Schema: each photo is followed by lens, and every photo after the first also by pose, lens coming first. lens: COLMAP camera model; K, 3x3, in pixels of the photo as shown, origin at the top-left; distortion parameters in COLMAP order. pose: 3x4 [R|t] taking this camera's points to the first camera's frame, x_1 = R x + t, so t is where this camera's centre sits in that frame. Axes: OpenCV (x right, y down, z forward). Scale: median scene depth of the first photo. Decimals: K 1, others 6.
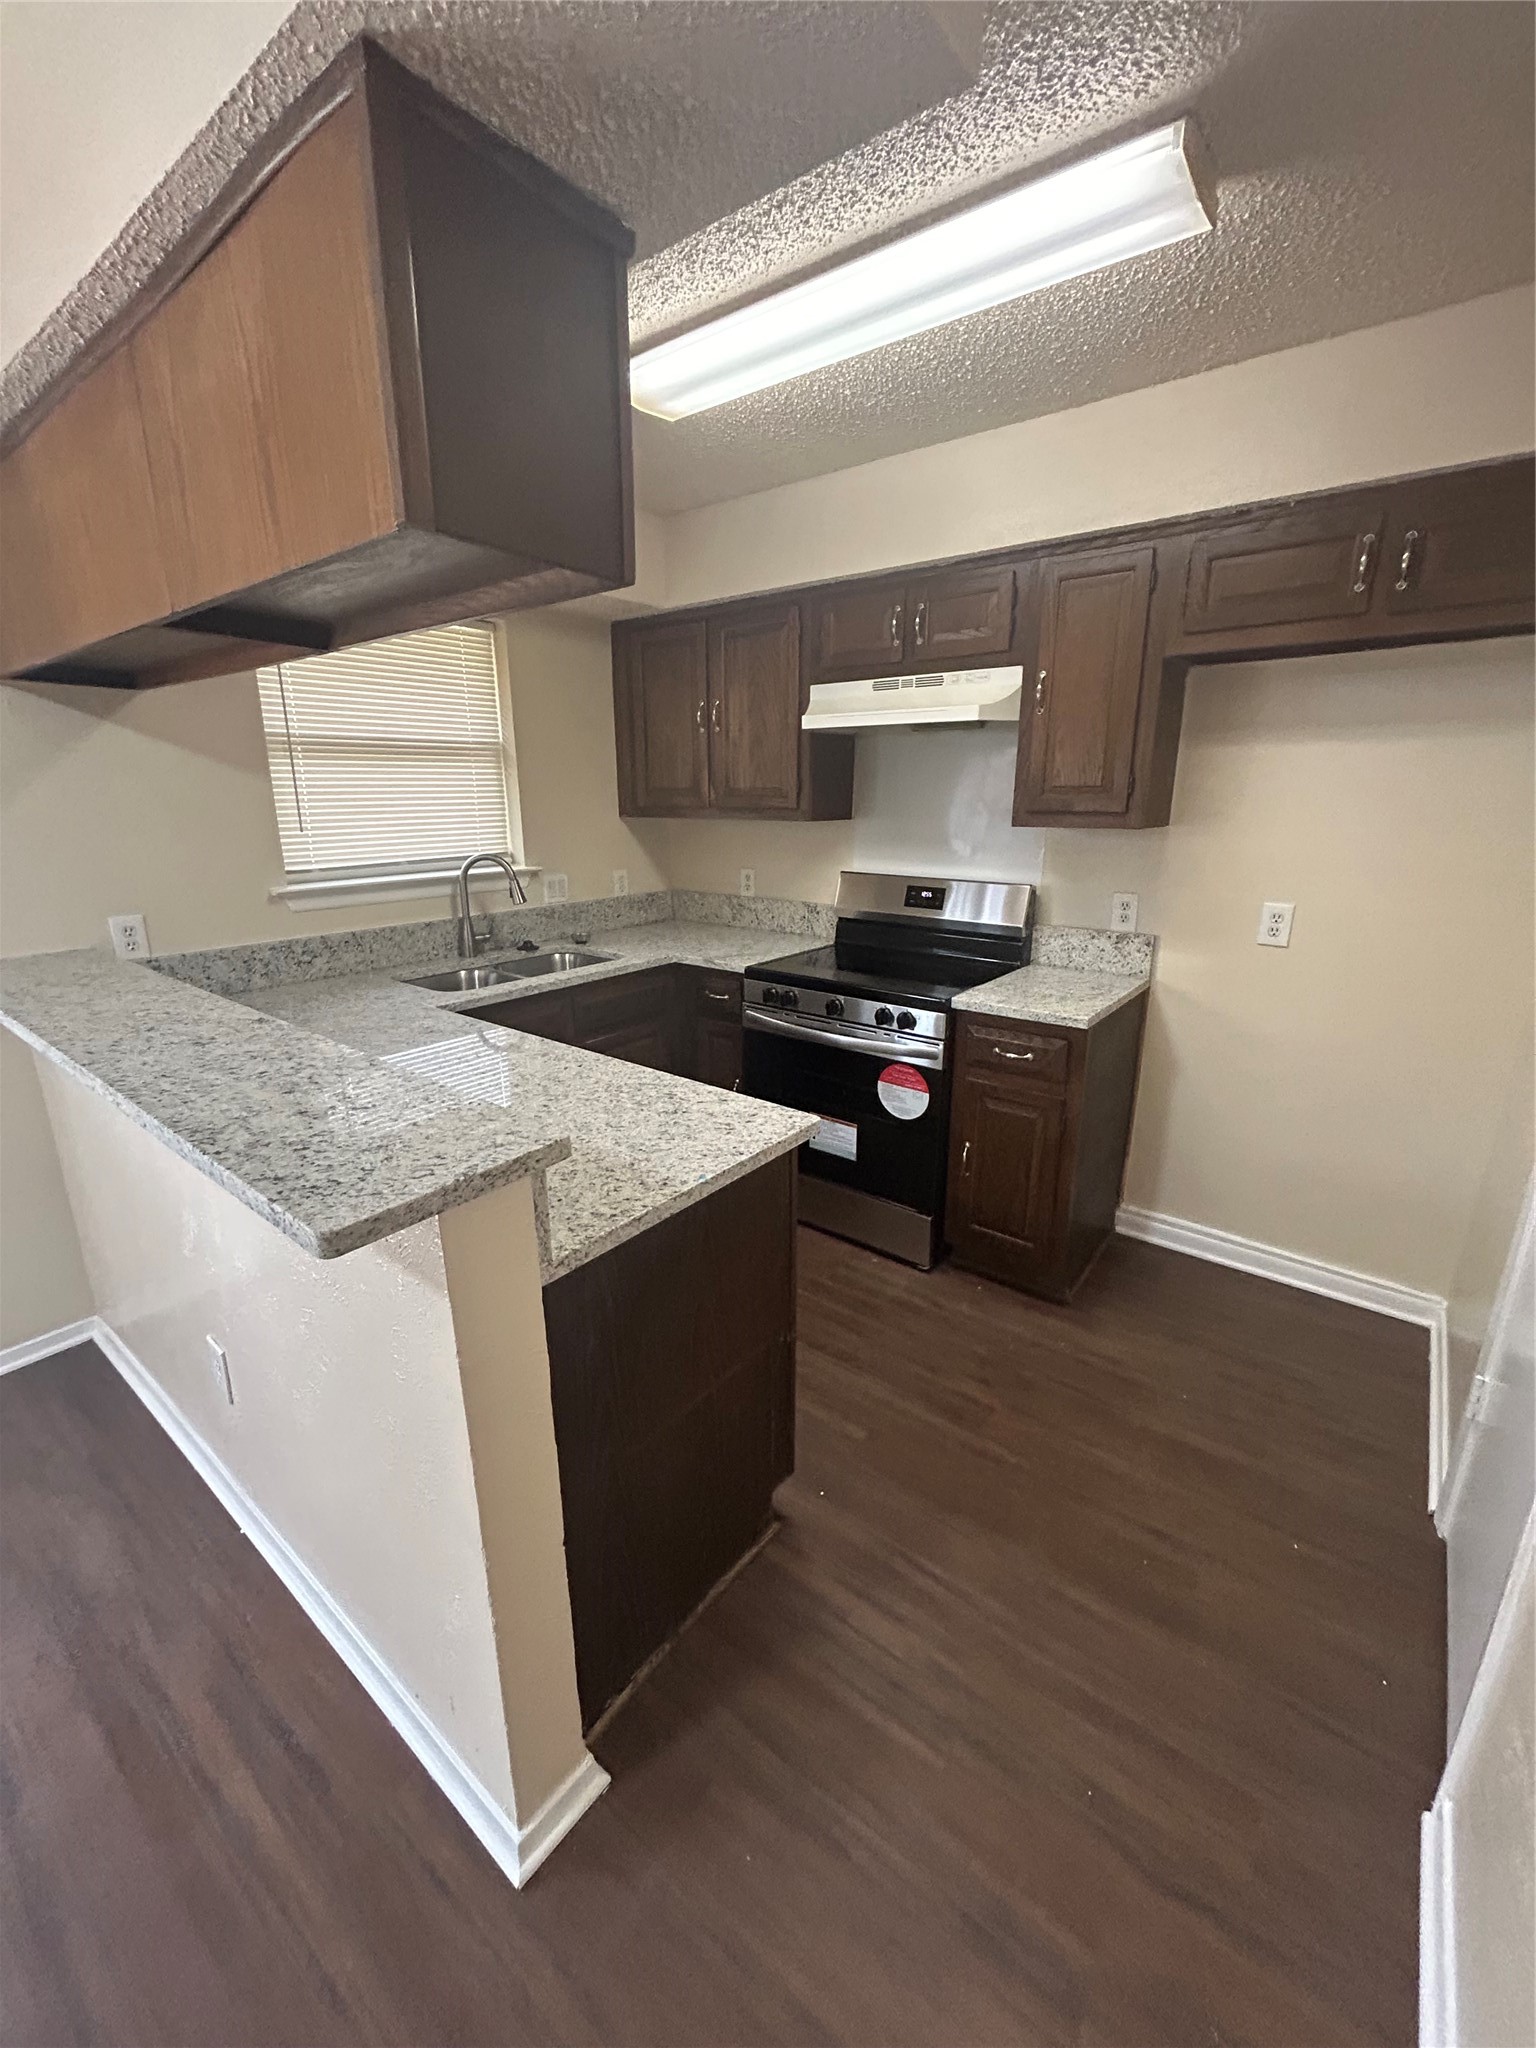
lens RADIAL K [[831.0, 0, 776.9], [0, 831.0, 1024.1], [0, 0, 1]] dist [-0.002785, 0.000598]
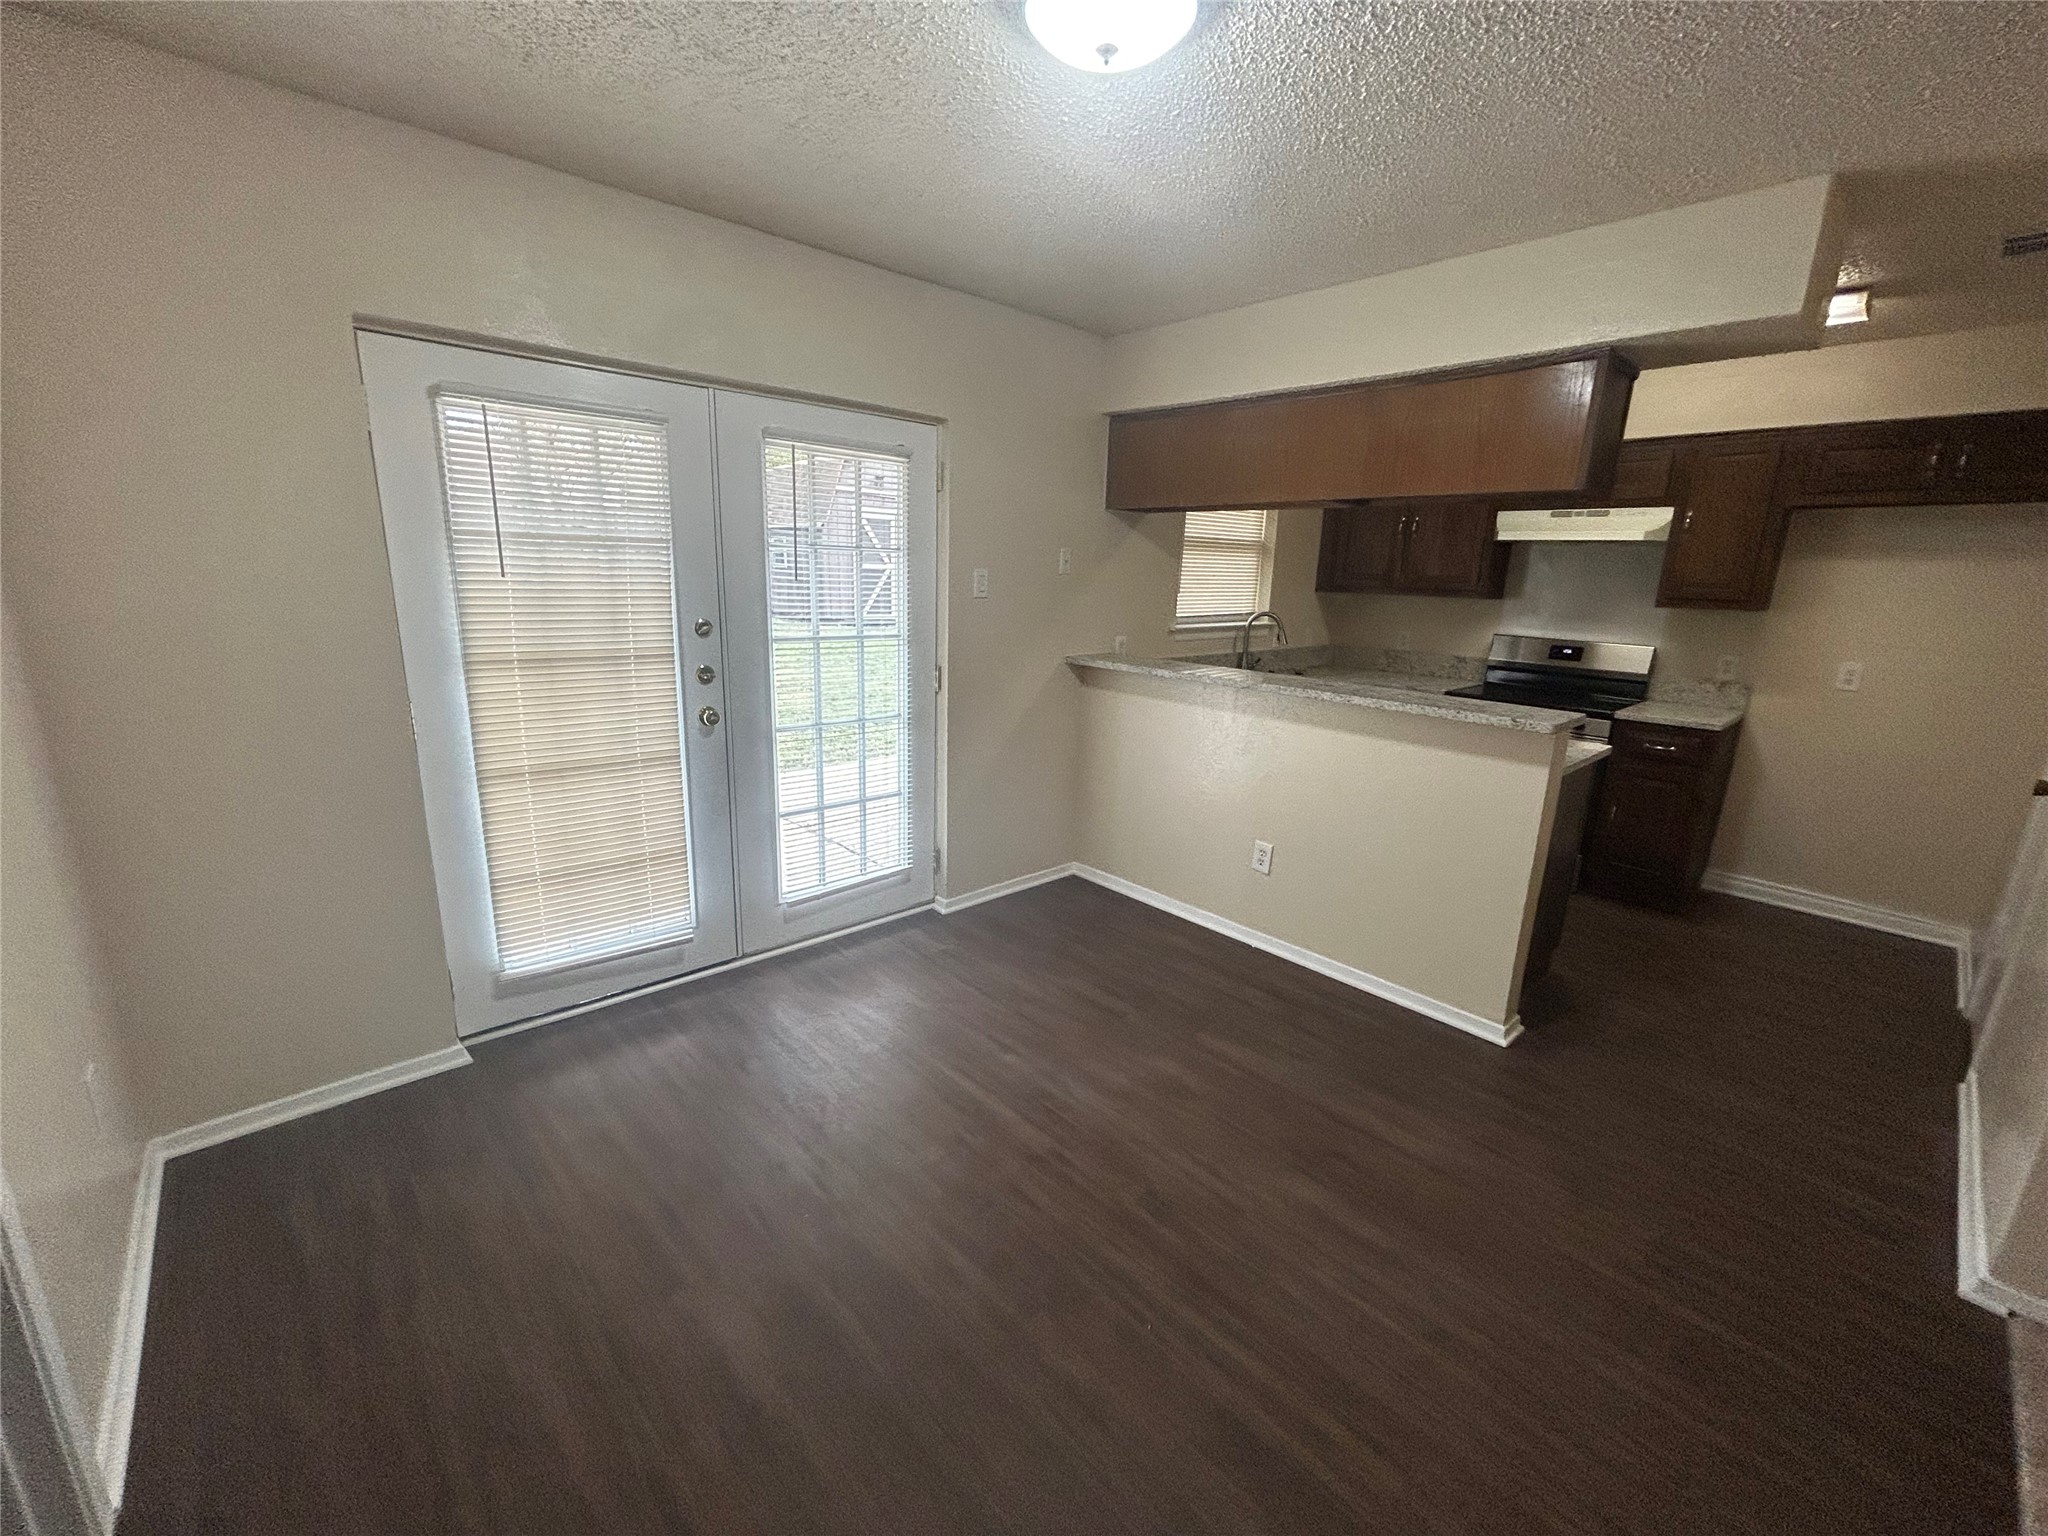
lens RADIAL K [[831.0, 0, 1027.6], [0, 831.0, 766.7], [0, 0, 1]] dist [-0.002785, 0.000598]
pose [[0.984252, 0.070145, -0.162256, -0.571098], [-0.076513, 0.996511, -0.033326, 0.191601], [0.159352, 0.045216, 0.986186, -0.671908]]
